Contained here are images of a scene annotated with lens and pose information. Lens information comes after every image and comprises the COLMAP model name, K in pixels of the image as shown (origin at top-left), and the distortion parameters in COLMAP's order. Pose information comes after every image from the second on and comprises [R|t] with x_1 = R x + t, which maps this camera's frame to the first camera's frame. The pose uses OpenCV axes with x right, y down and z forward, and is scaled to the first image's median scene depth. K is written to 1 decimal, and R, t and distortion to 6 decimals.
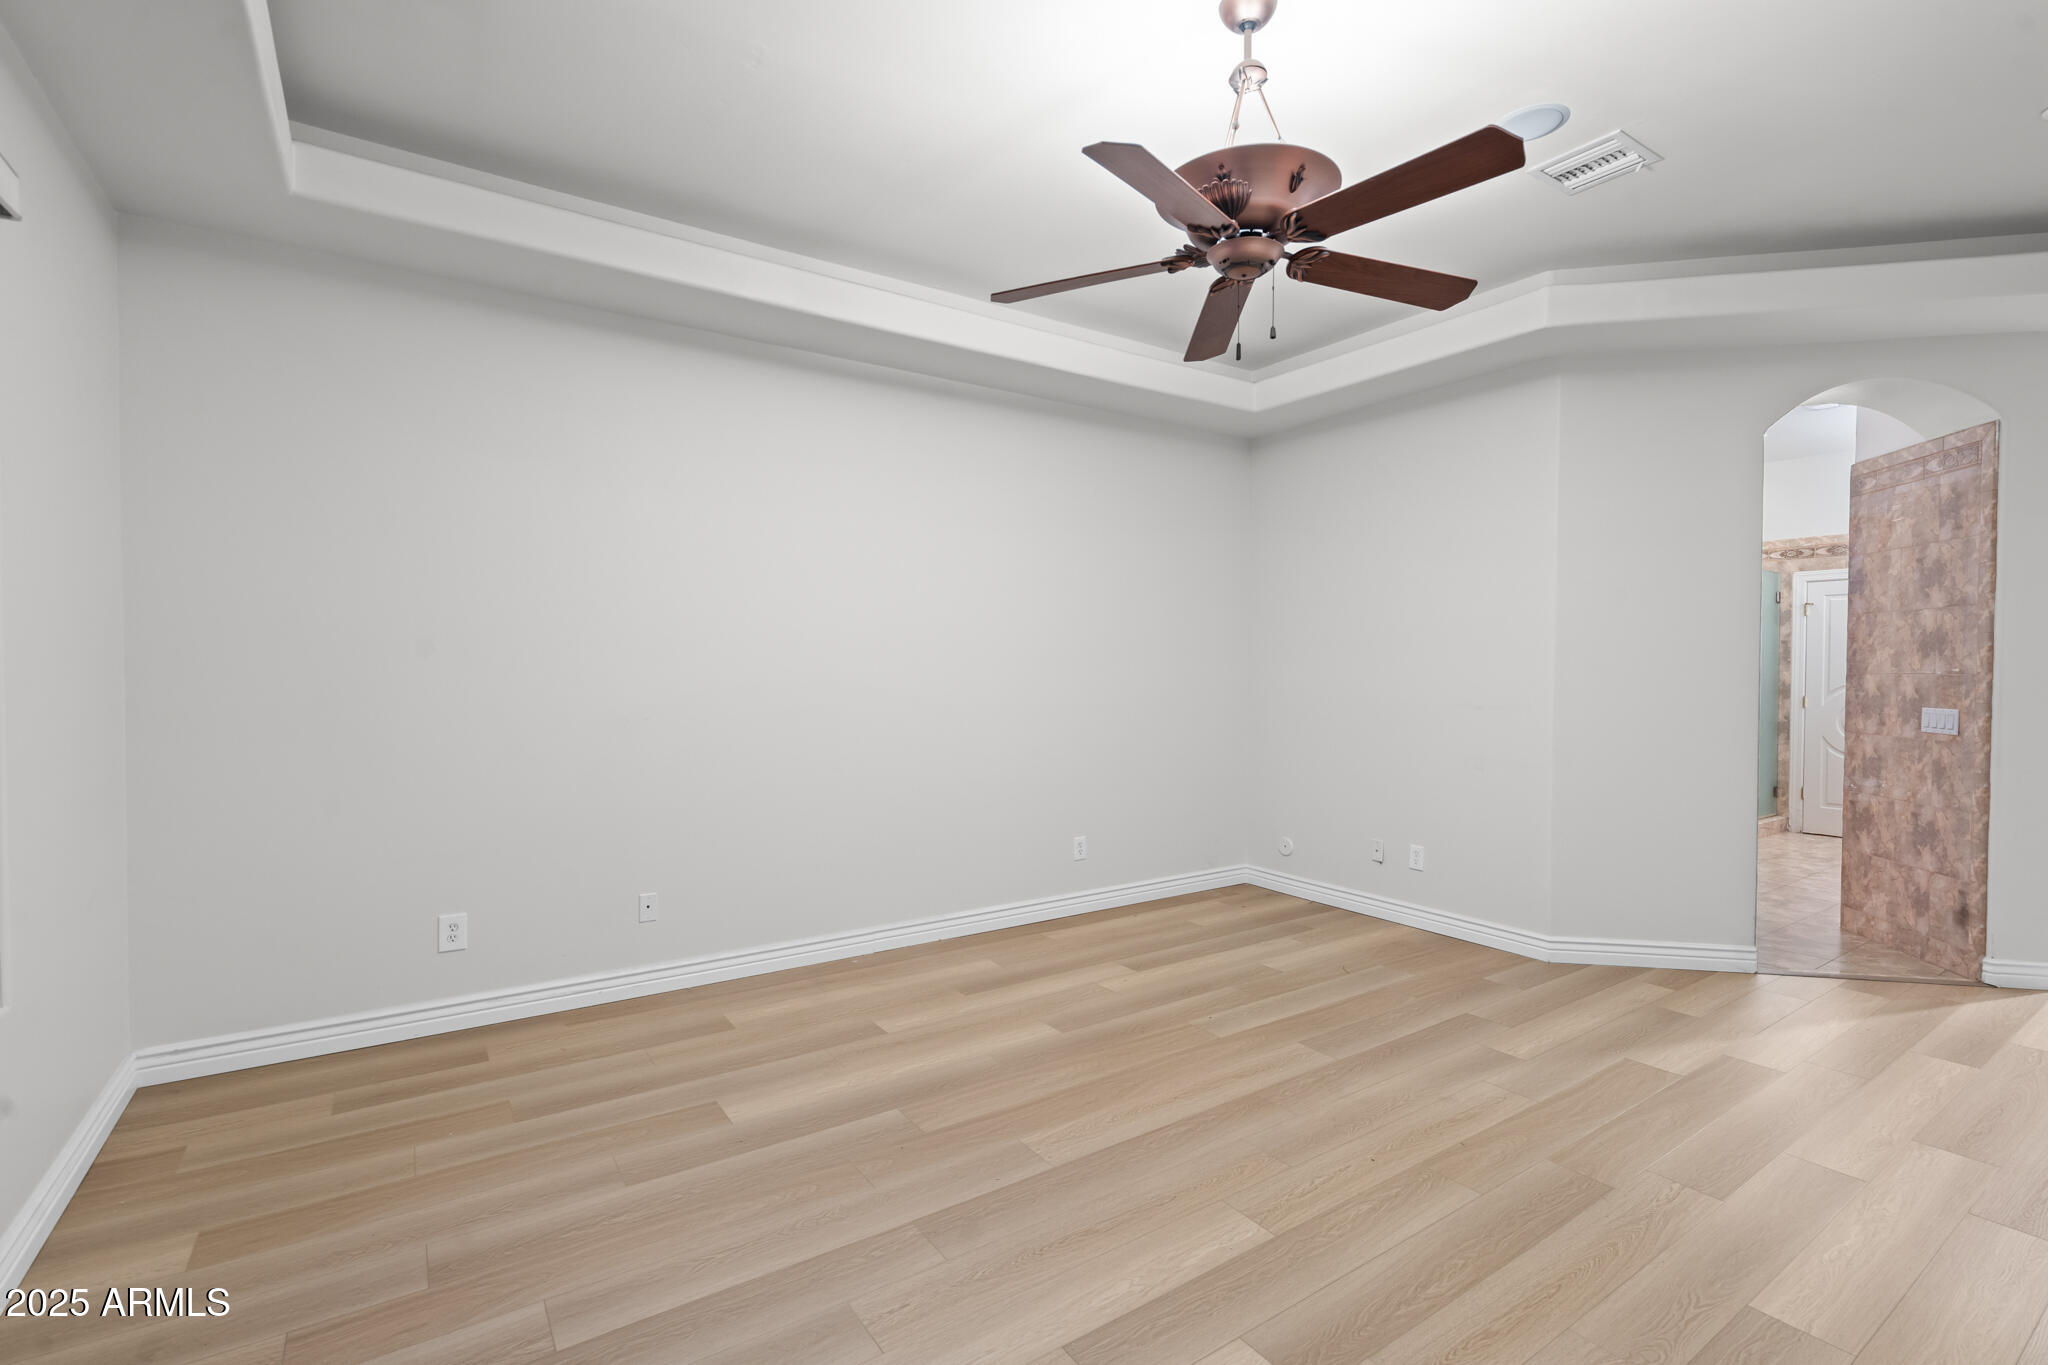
lens RADIAL K [[932.8, 0, 1015.3], [0, 932.8, 691.7], [0, 0, 1]] dist [-0.002297, 0.000406]
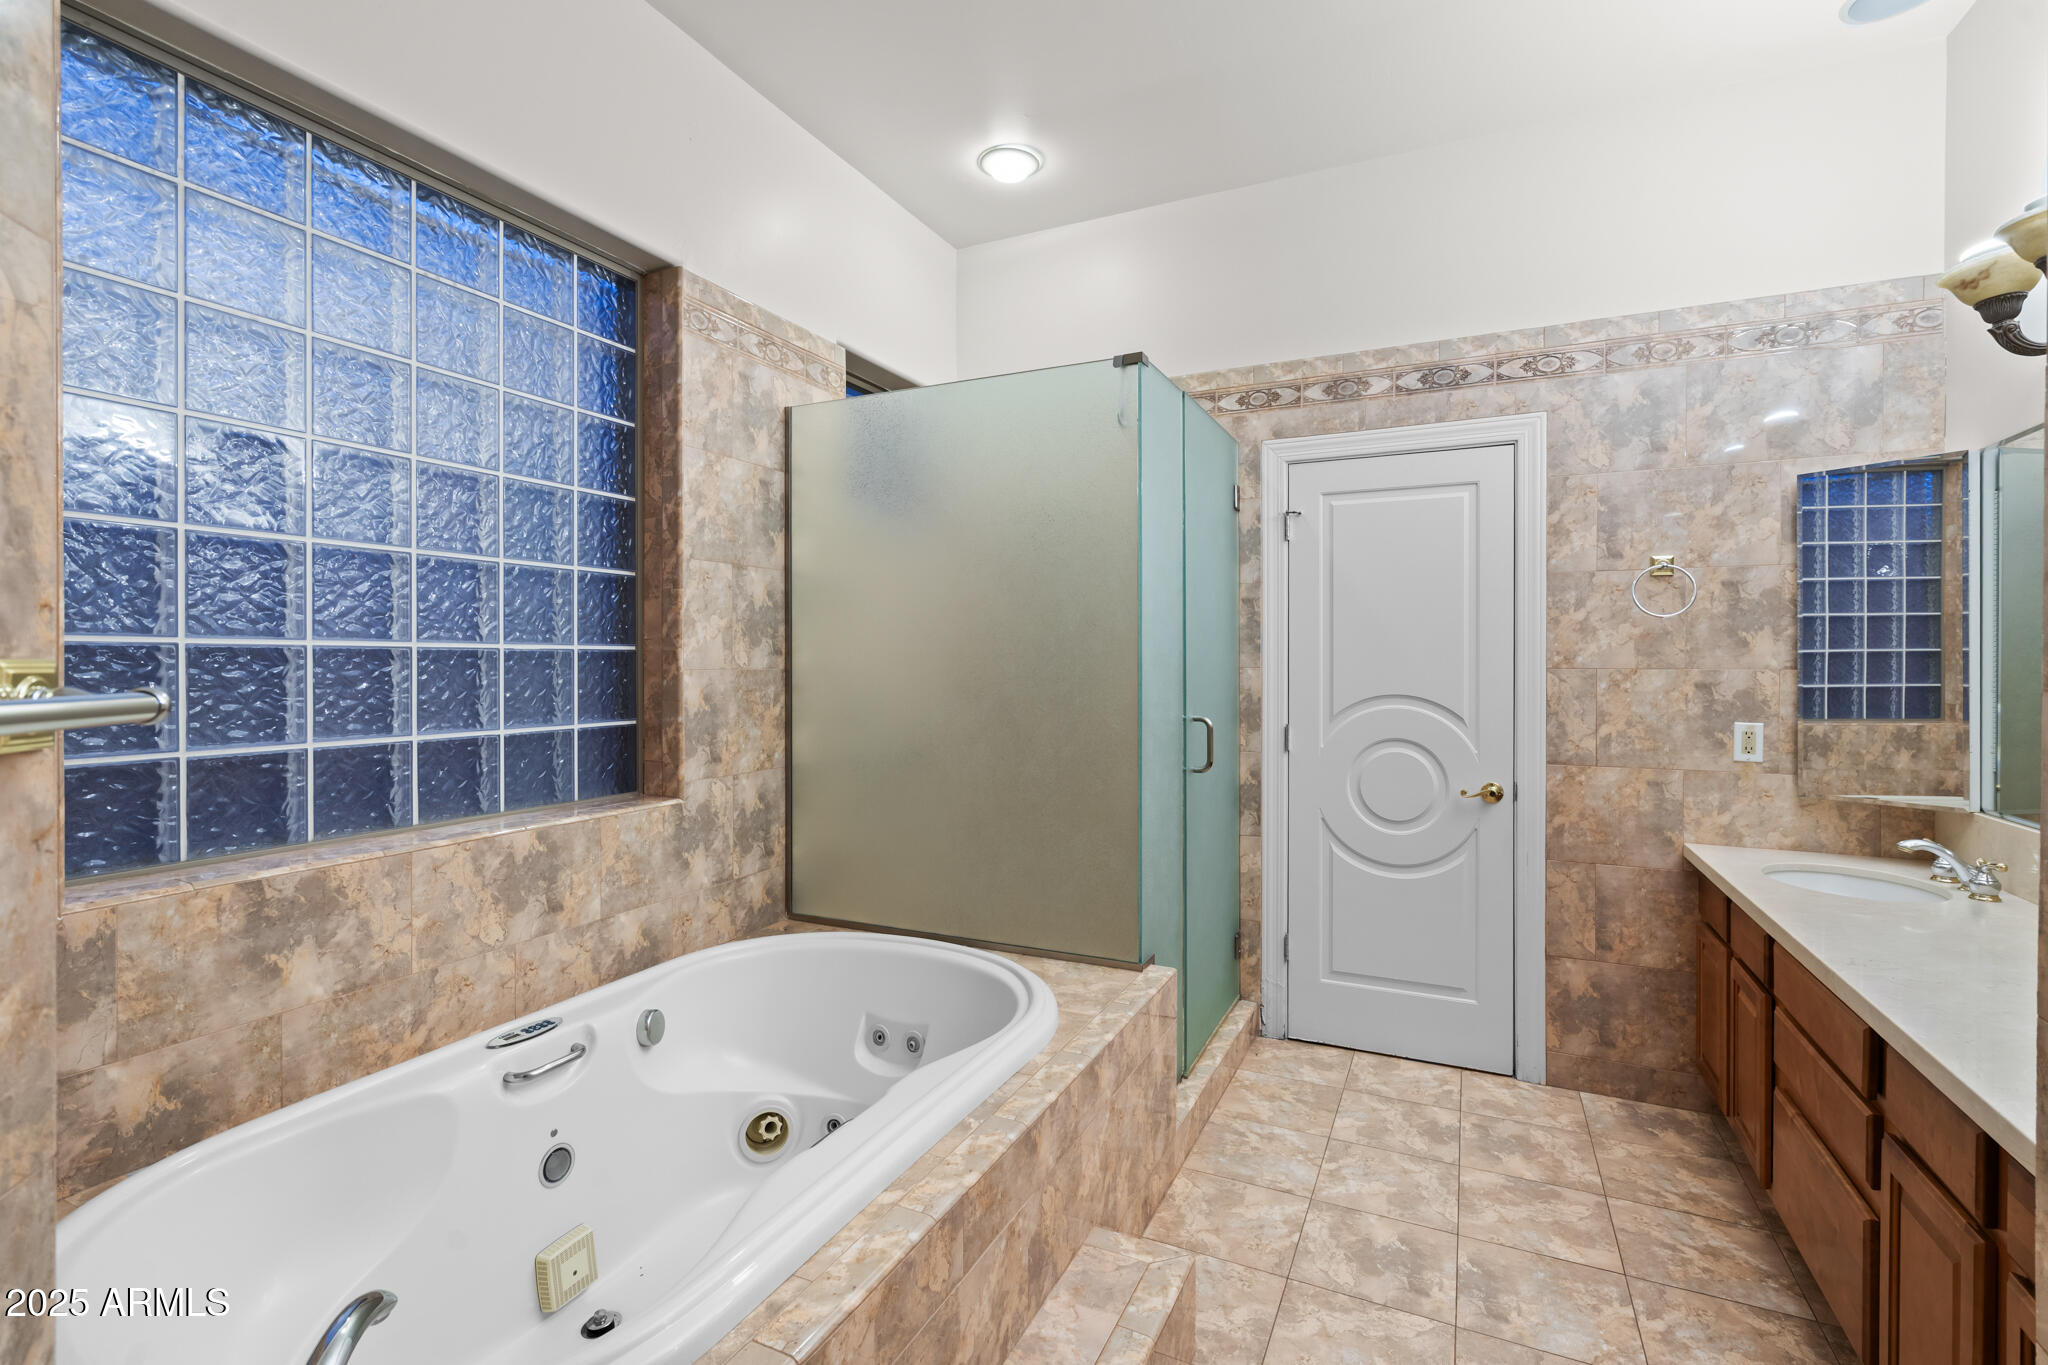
lens RADIAL K [[932.8, 0, 1022.3], [0, 932.8, 674.7], [0, 0, 1]] dist [-0.002297, 0.000406]
pose [[0.865512, -0.006802, 0.500842, 0.516320], [0.012813, 0.999881, -0.008562, -0.016500], [-0.500724, 0.013828, 0.865497, 0.676980]]
